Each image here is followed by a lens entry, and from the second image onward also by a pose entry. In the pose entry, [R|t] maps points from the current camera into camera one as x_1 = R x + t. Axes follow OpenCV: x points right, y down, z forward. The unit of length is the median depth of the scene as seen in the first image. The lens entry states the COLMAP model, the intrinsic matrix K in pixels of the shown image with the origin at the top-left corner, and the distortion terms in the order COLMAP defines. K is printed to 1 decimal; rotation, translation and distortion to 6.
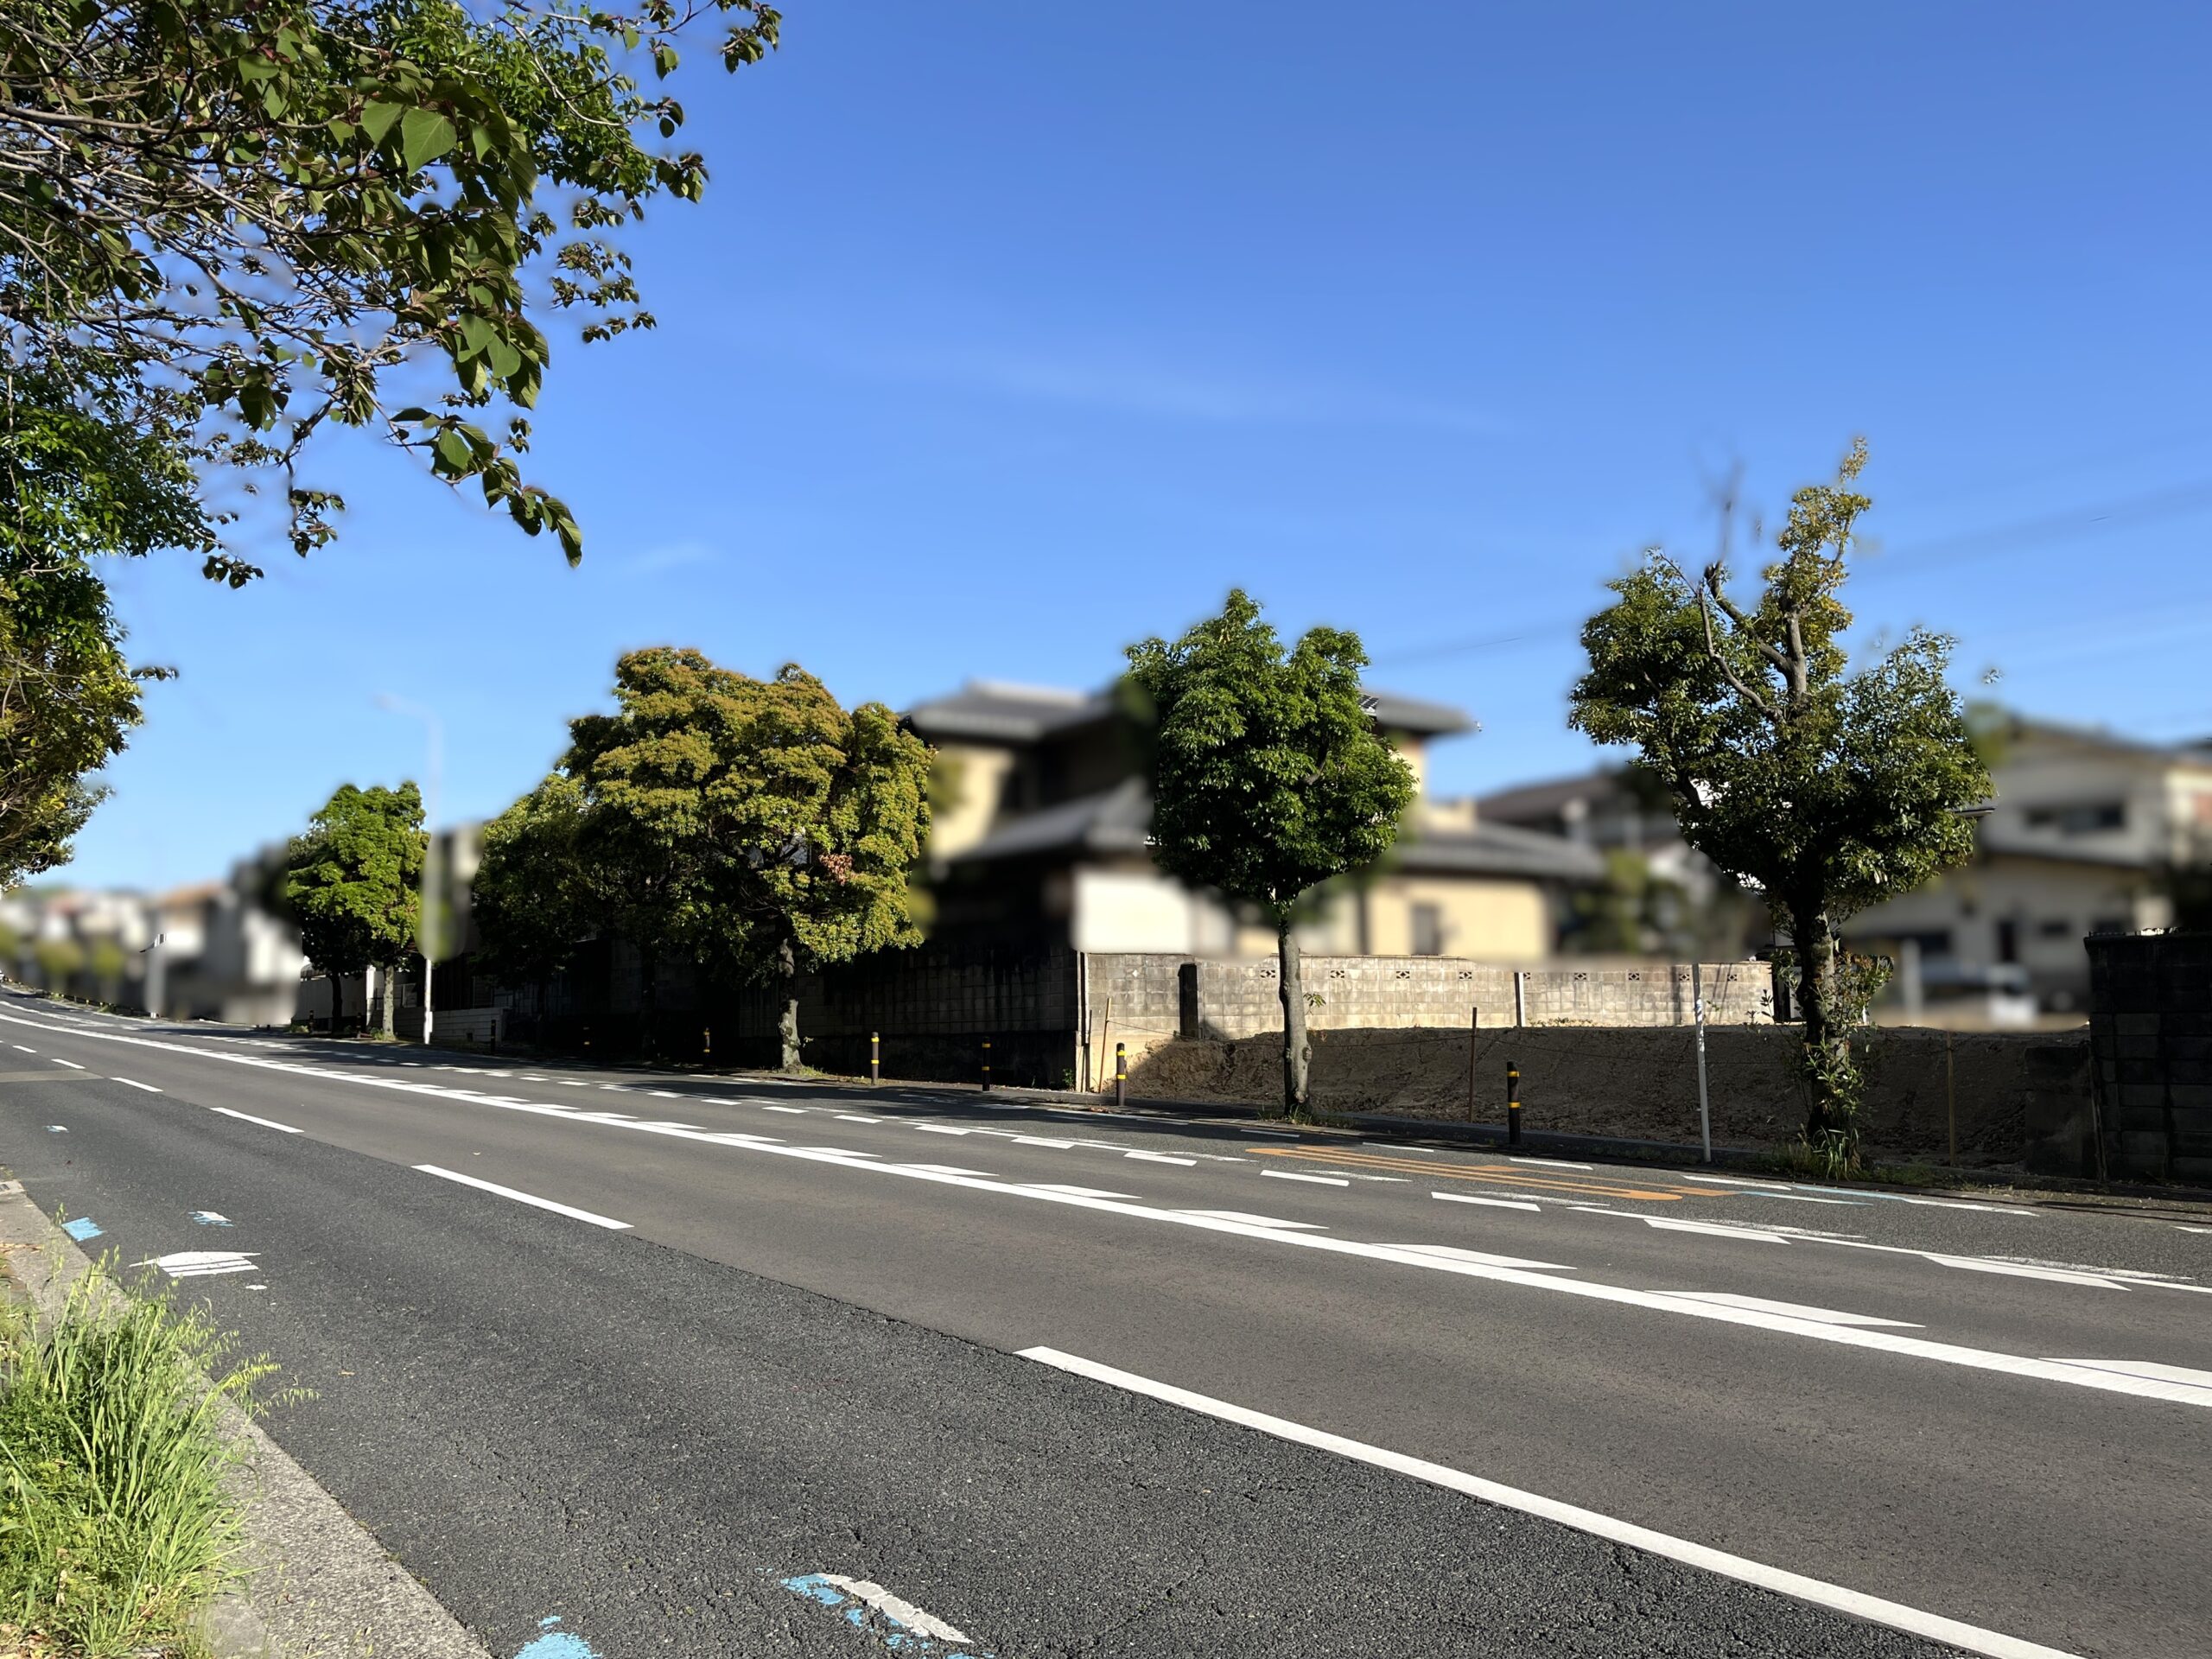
lens RADIAL K [[1758.2, 0, 1104.4], [0, 1758.2, 829.6], [0, 0, 1]] dist [0.003447, 0.000201]
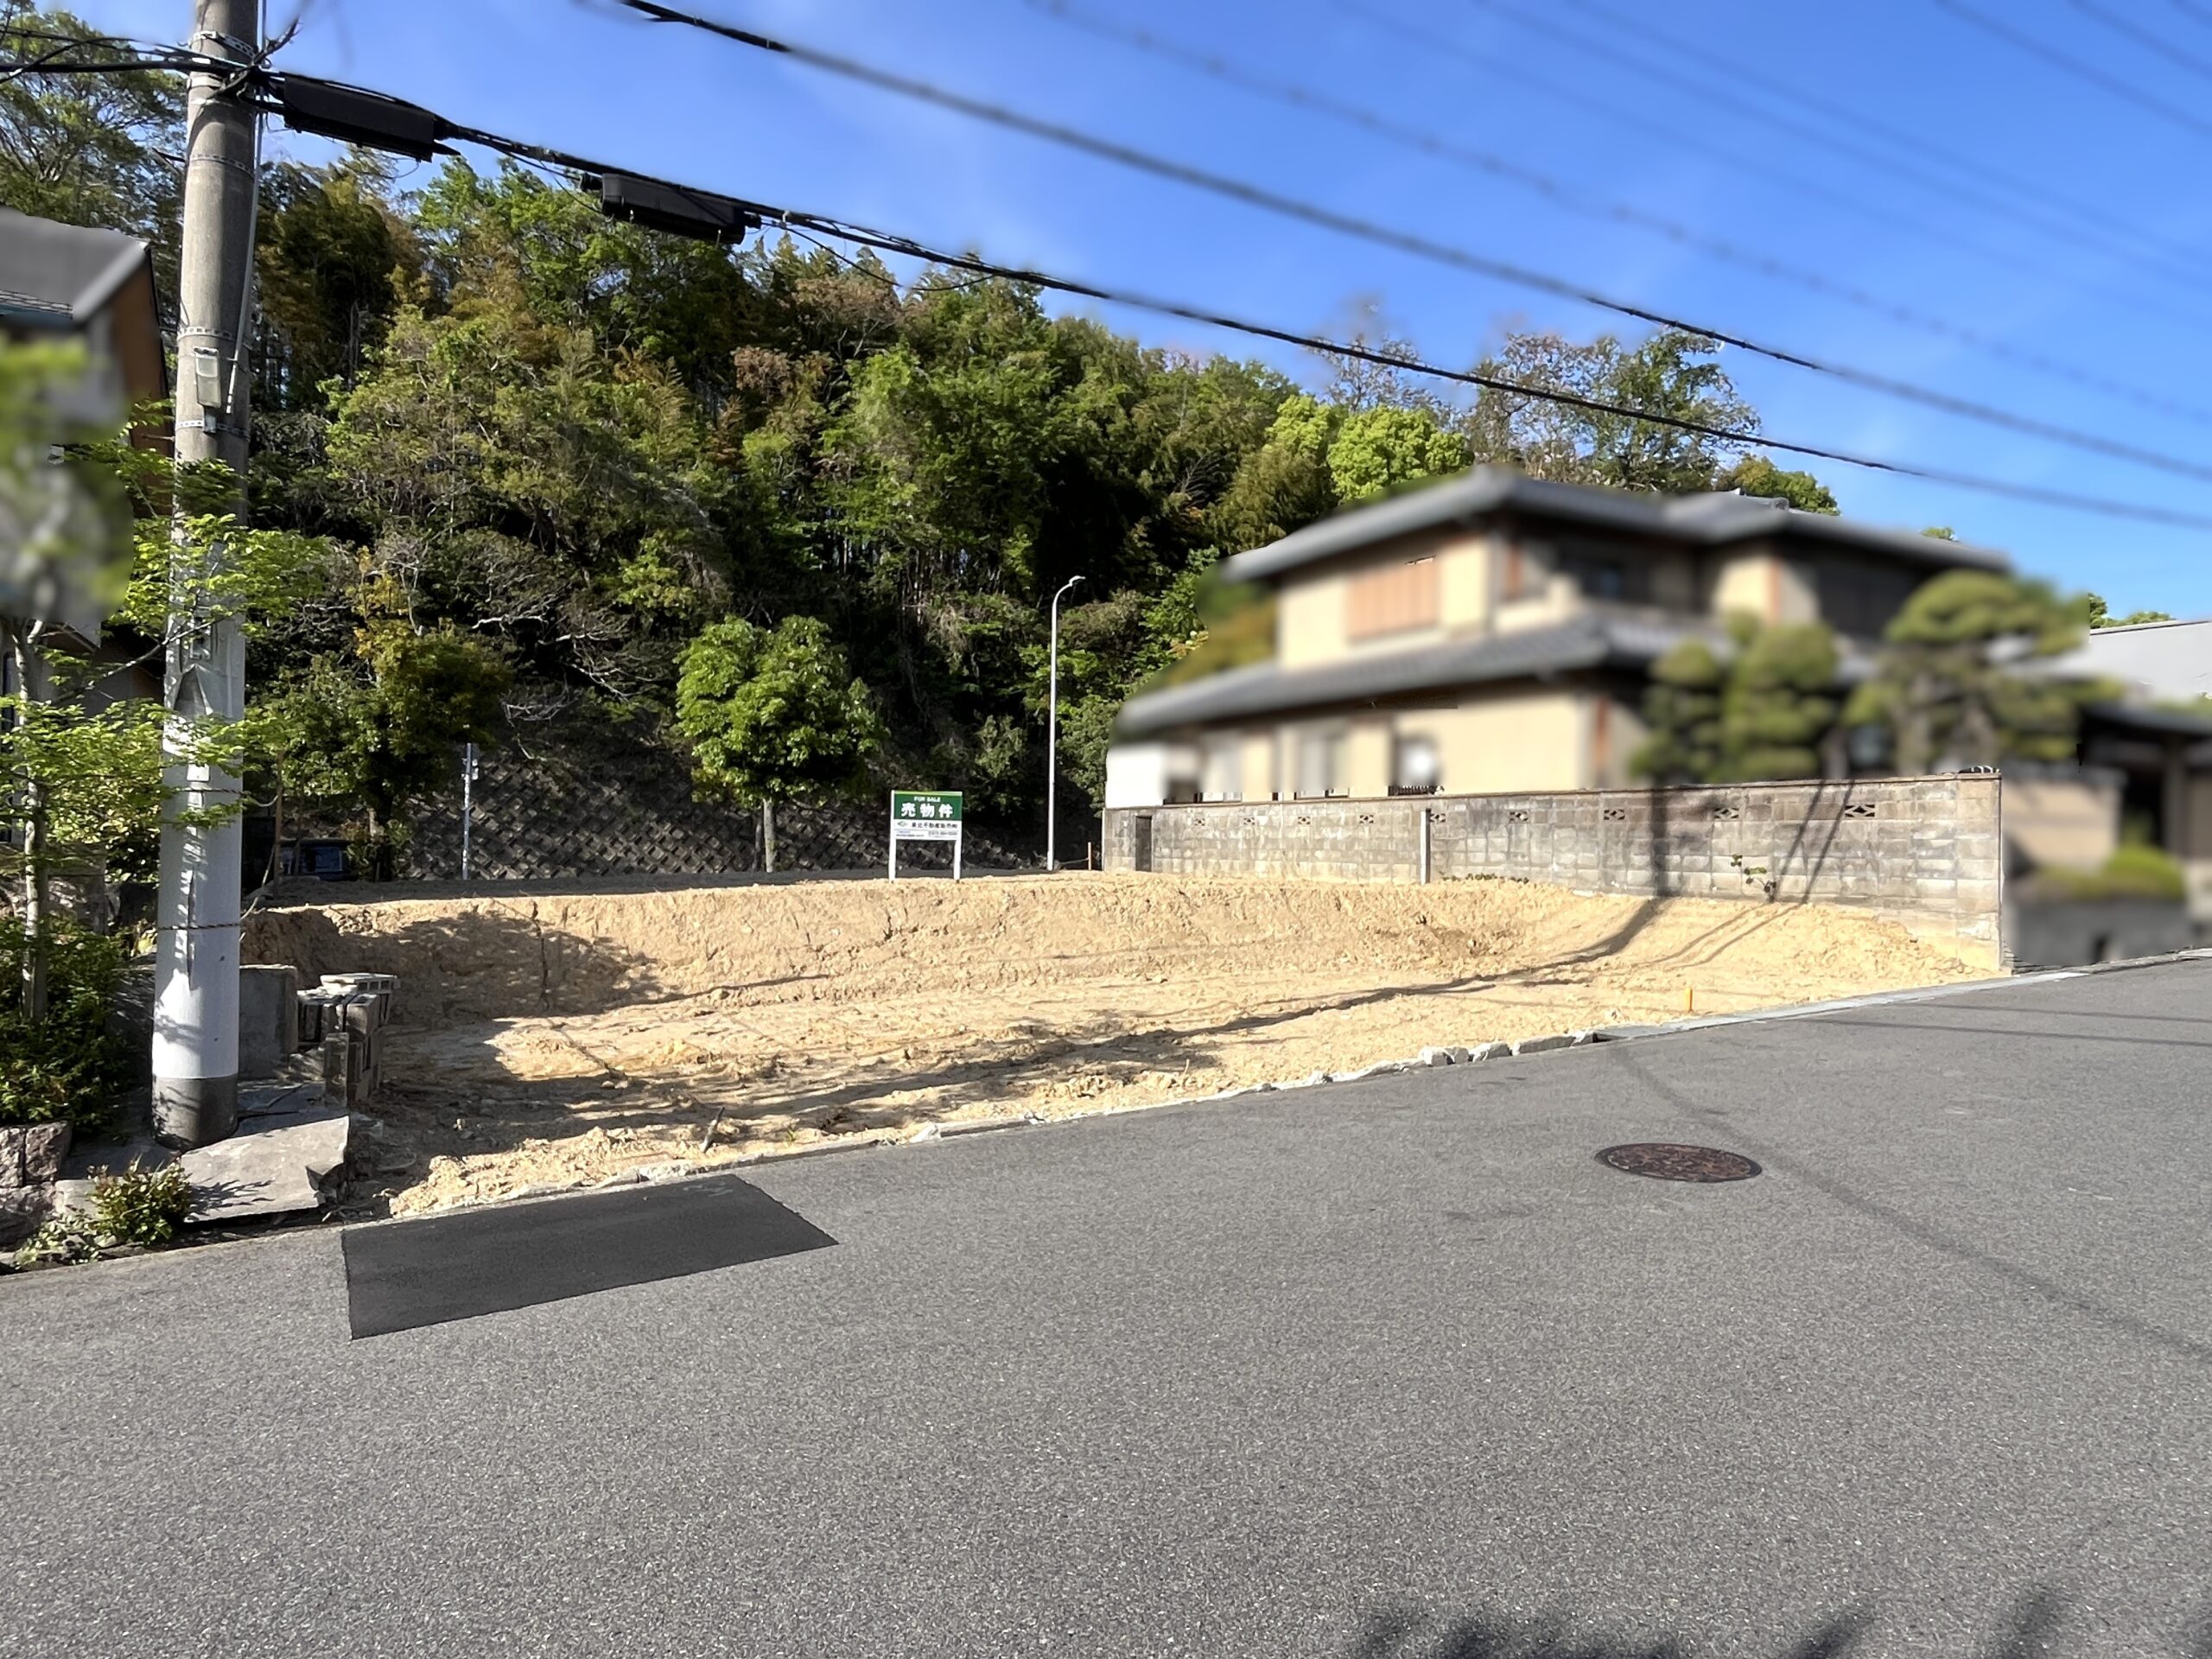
lens RADIAL K [[1324.2, 0, 1104.6], [0, 1324.2, 836.9], [0, 0, 1]] dist [-0.002789, 0.004470]
pose [[-0.088582, 0.004824, -0.996057, 0.871365], [0.100275, 0.994951, -0.004099, 0.082299], [0.991009, -0.100243, -0.088618, 0.940747]]
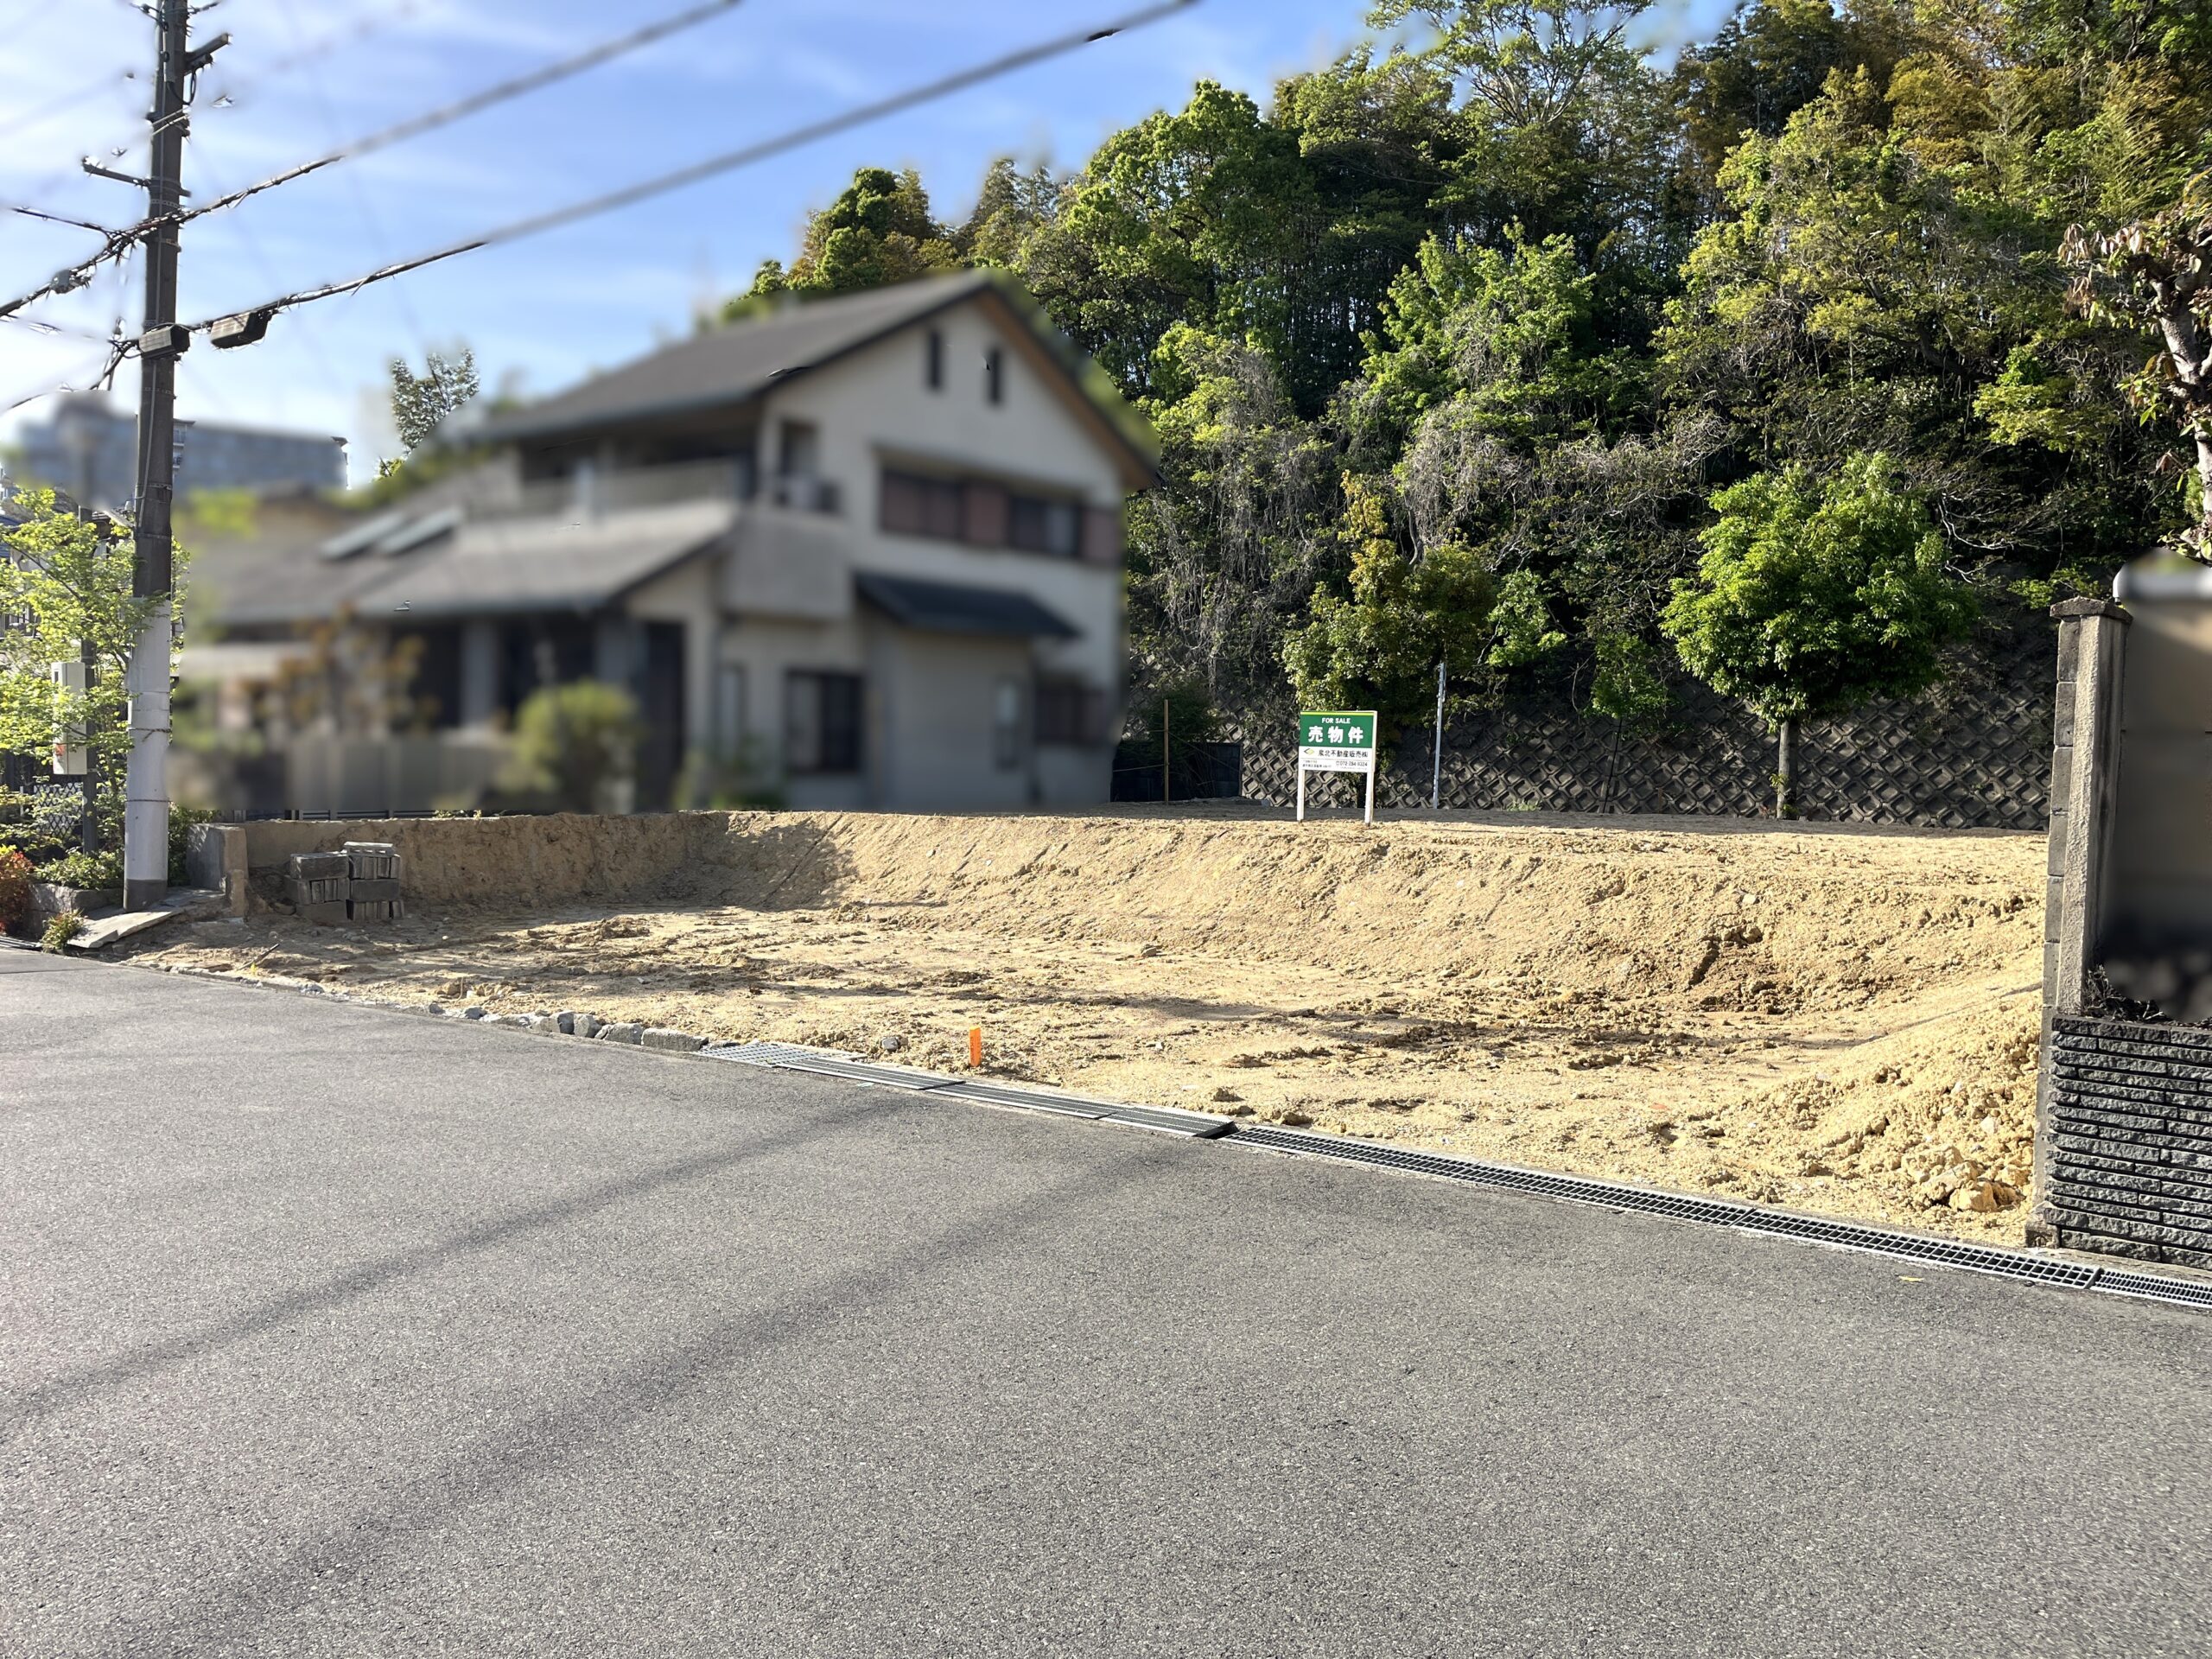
lens RADIAL K [[1670.0, 0, 1126.2], [0, 1670.0, 826.3], [0, 0, 1]] dist [0.069126, -0.086284]
pose [[-0.957424, 0.005908, -0.288625, 0.577936], [0.021342, 0.998503, -0.050355, 0.116293], [0.287895, -0.054371, -0.956117, 1.304725]]
